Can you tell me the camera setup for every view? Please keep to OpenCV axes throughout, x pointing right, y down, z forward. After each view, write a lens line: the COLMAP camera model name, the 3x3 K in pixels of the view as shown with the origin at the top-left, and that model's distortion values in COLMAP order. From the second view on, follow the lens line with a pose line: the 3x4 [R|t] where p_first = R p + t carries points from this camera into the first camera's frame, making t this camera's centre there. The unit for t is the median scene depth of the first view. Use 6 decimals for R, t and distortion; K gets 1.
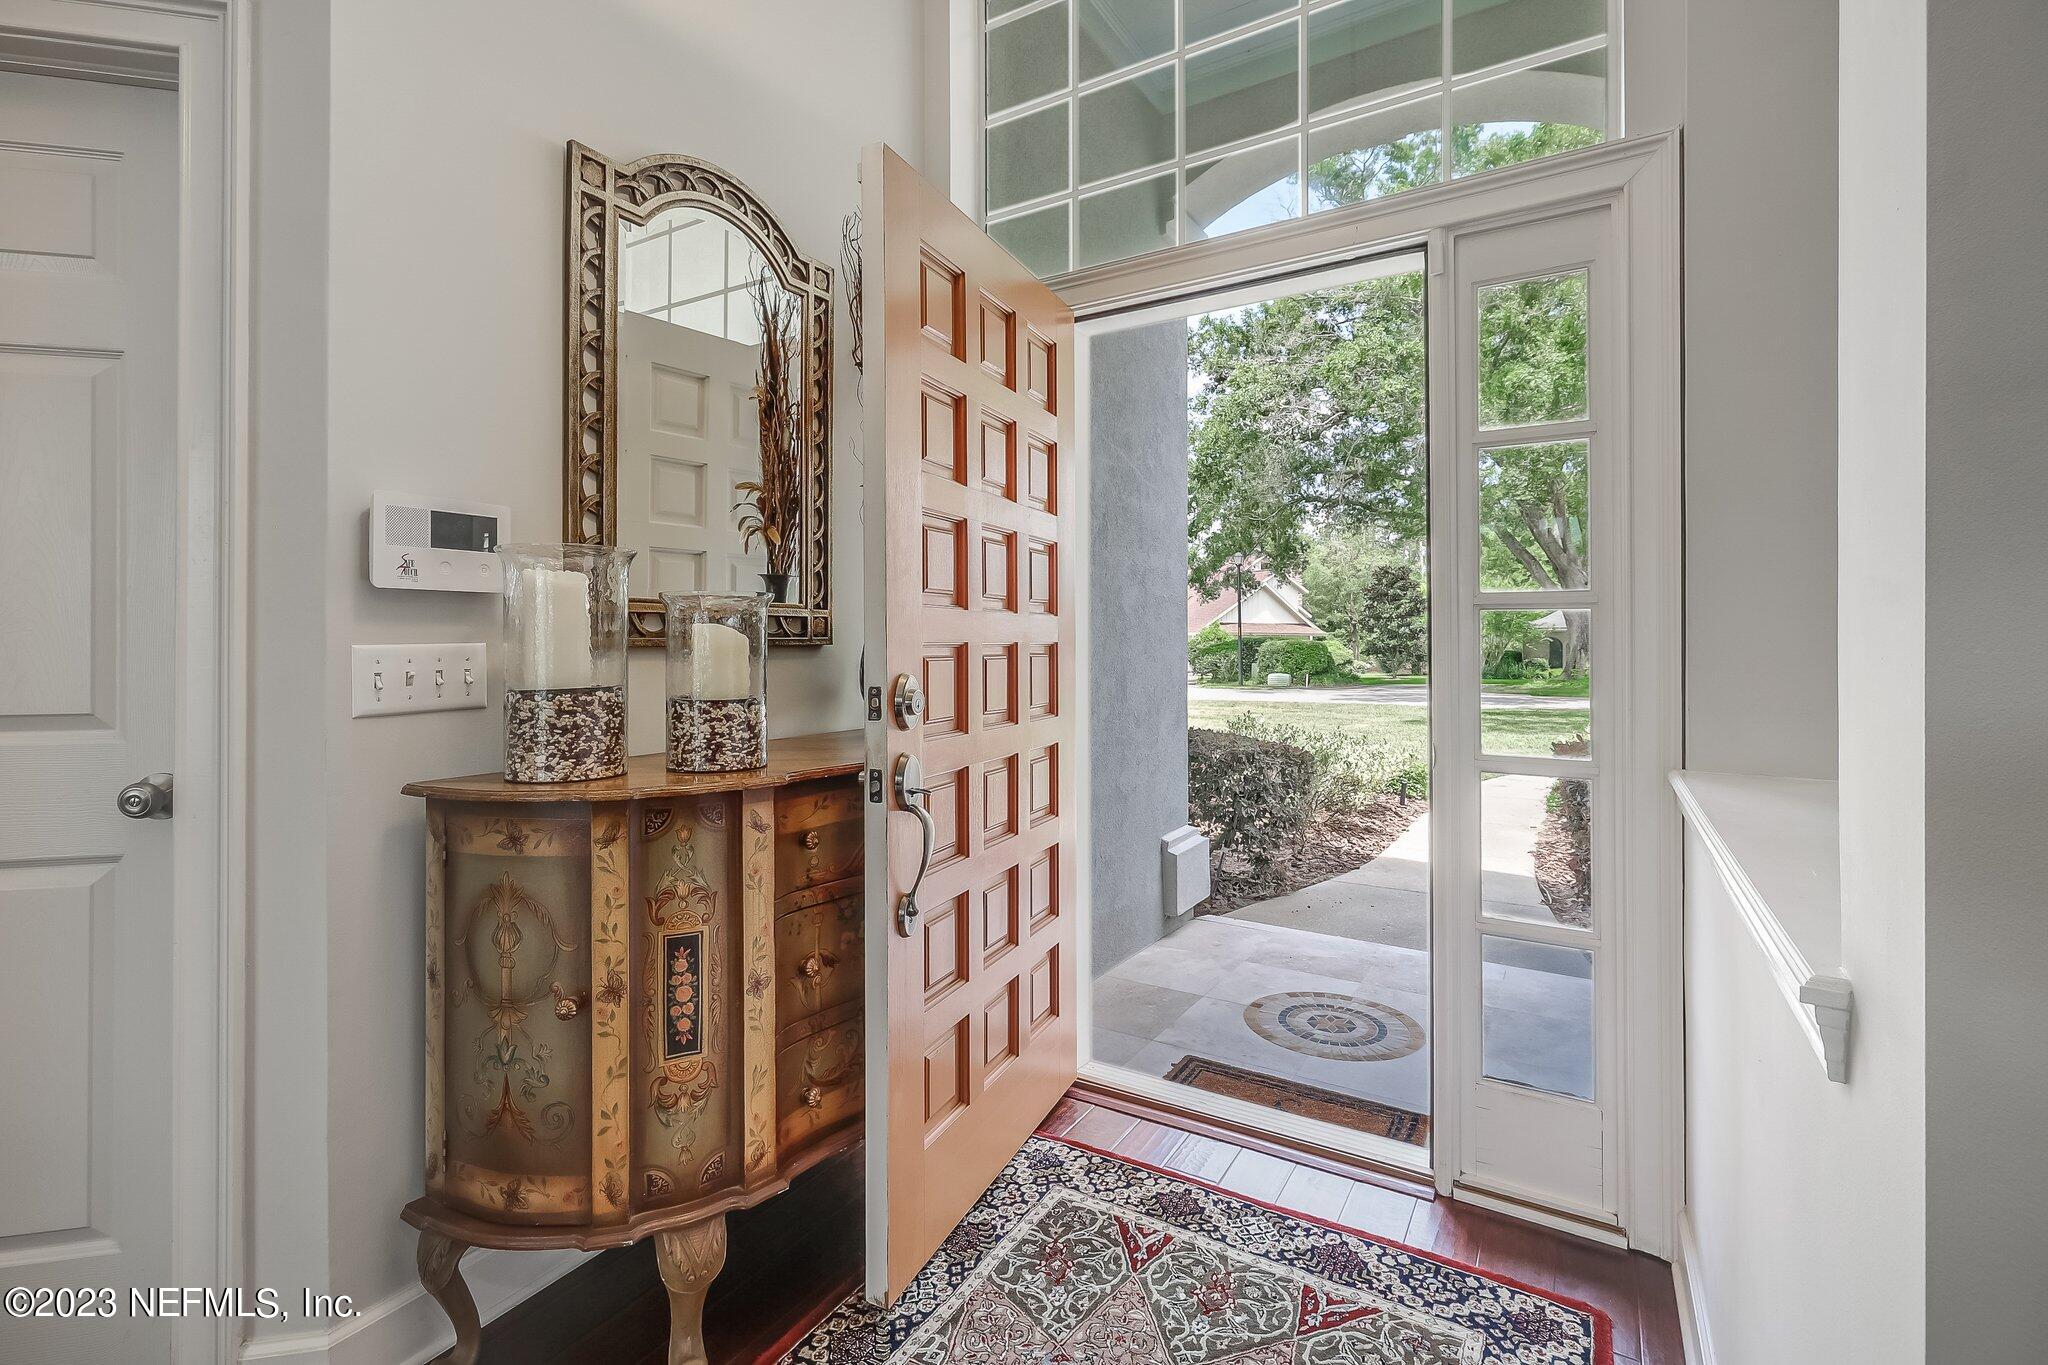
lens RADIAL K [[890.5, 0, 1028.5], [0, 890.5, 664.2], [0, 0, 1]] dist [-0.014706, -0.000144]
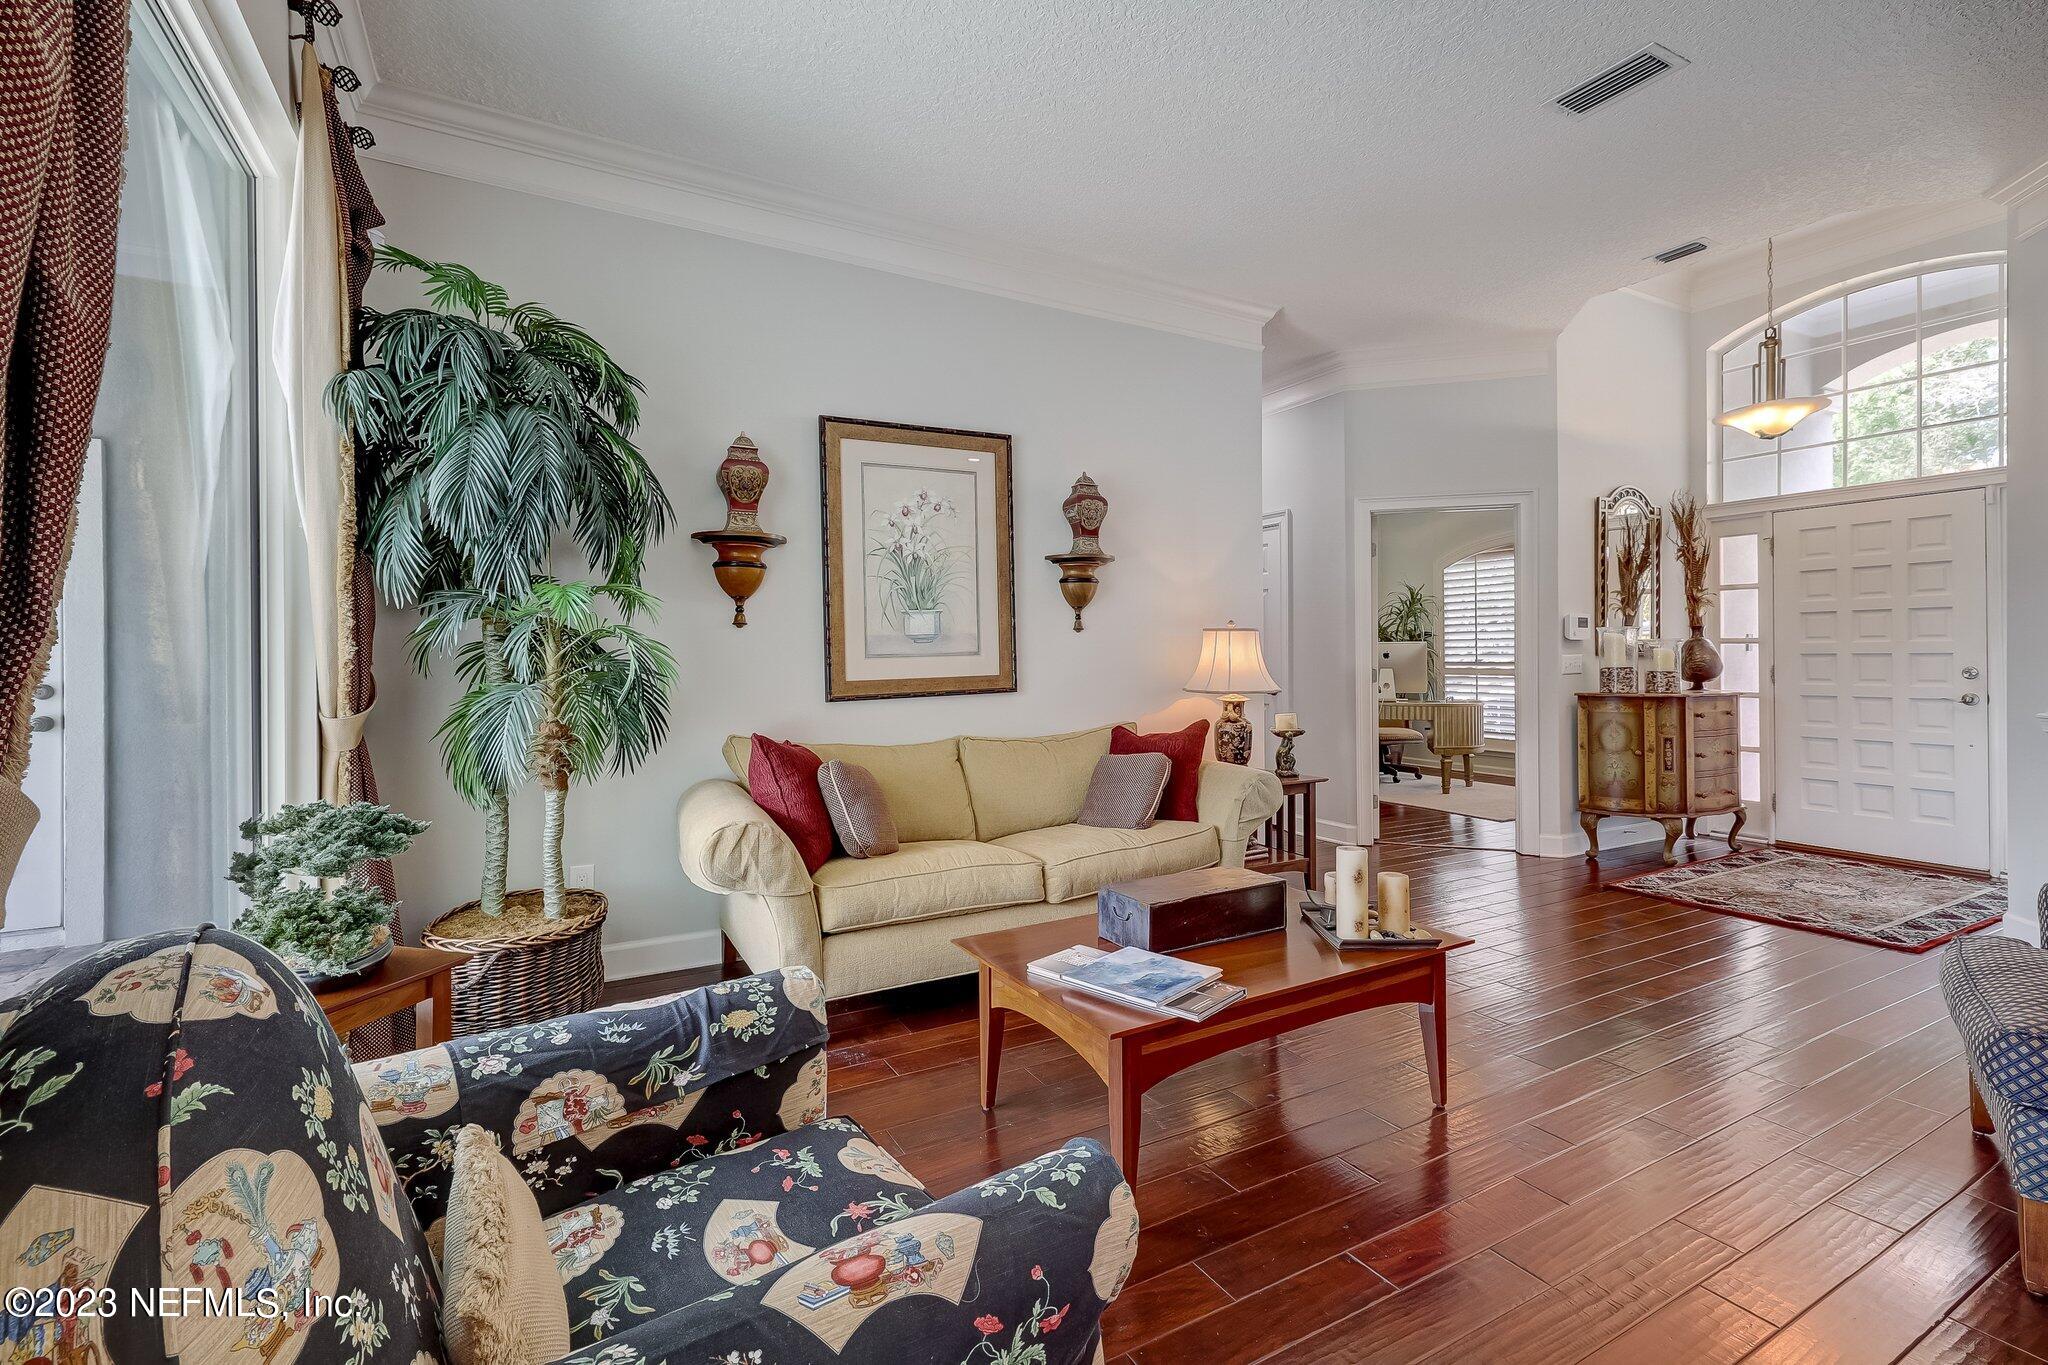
lens RADIAL K [[890.5, 0, 1016.0], [0, 890.5, 664.9], [0, 0, 1]] dist [-0.014706, -0.000144]
pose [[0.859366, -0.005441, -0.511332, -0.834490], [-0.001244, 0.999918, -0.012732, 0.068716], [0.511359, 0.011578, 0.859289, -3.382630]]
